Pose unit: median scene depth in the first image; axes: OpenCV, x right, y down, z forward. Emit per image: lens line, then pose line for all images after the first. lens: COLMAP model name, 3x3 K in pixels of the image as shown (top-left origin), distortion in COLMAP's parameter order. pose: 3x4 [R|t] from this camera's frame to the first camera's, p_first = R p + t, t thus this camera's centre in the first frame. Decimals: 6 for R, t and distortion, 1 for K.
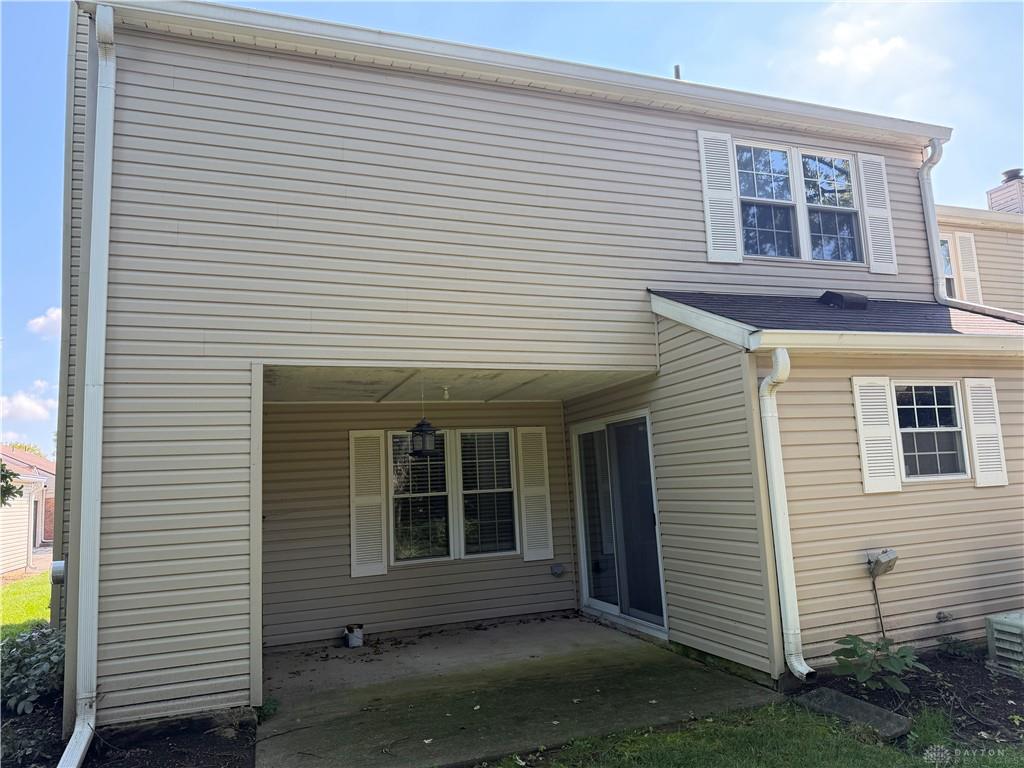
lens RADIAL K [[715.8, 0, 512.2], [0, 715.8, 376.0], [0, 0, 1]] dist [0.133327, -0.224749]
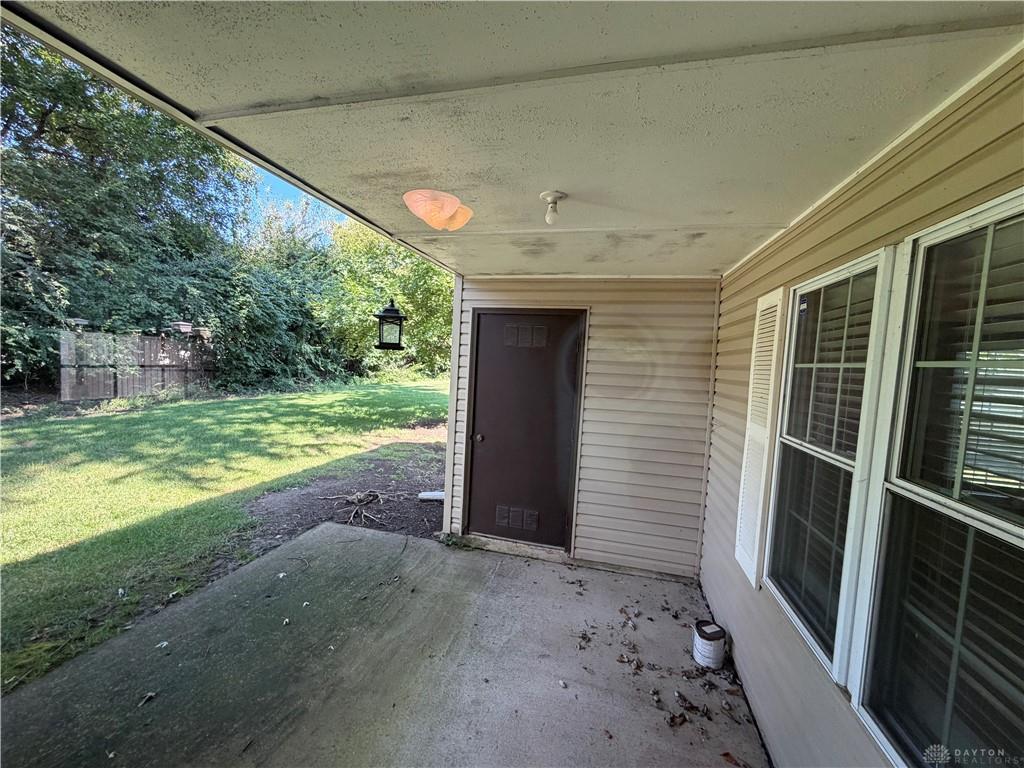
lens RADIAL K [[414.1, 0, 509.0], [0, 414.1, 383.5], [0, 0, 1]] dist [0.000972, 0.000117]
pose [[-0.560440, 0.067878, -0.825409, 0.180881], [0.097668, 0.995098, 0.015518, 0.156248], [0.822416, -0.071919, -0.564322, 1.368801]]
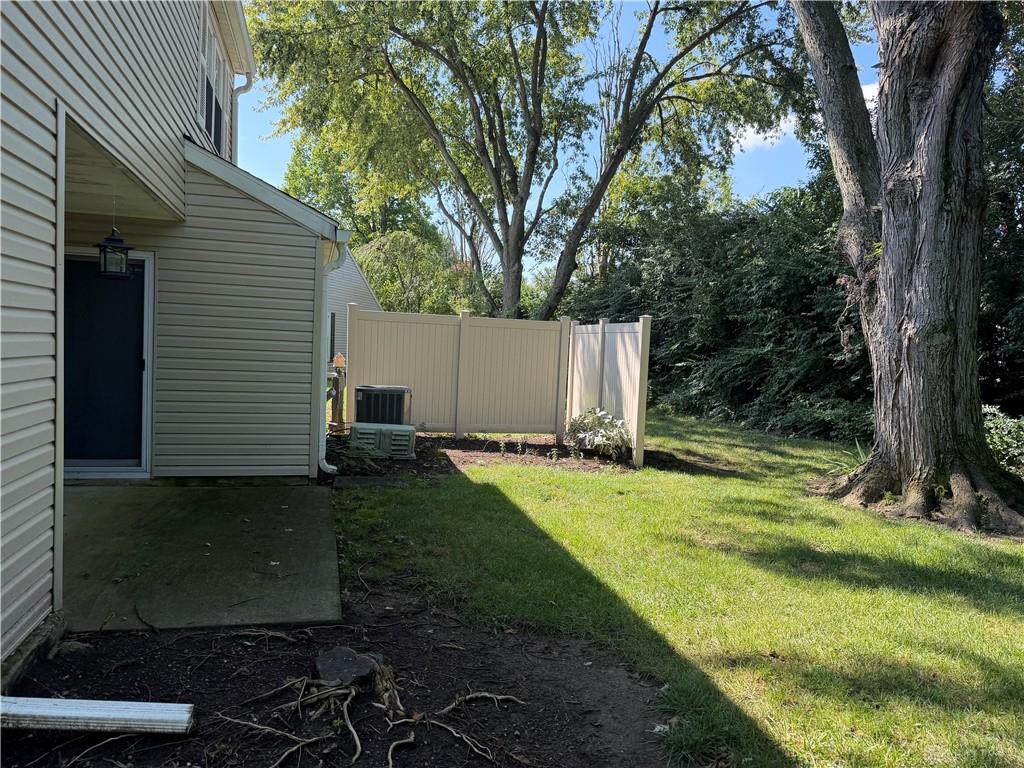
lens RADIAL K [[718.7, 0, 512.0], [0, 718.7, 384.0], [0, 0, 1]] dist [0.064987, -0.079883]
pose [[0.077652, 0.000031, 0.996981, -0.888172], [-0.198321, 0.980016, 0.015416, 0.127380], [-0.977056, -0.198919, 0.076106, 0.498640]]
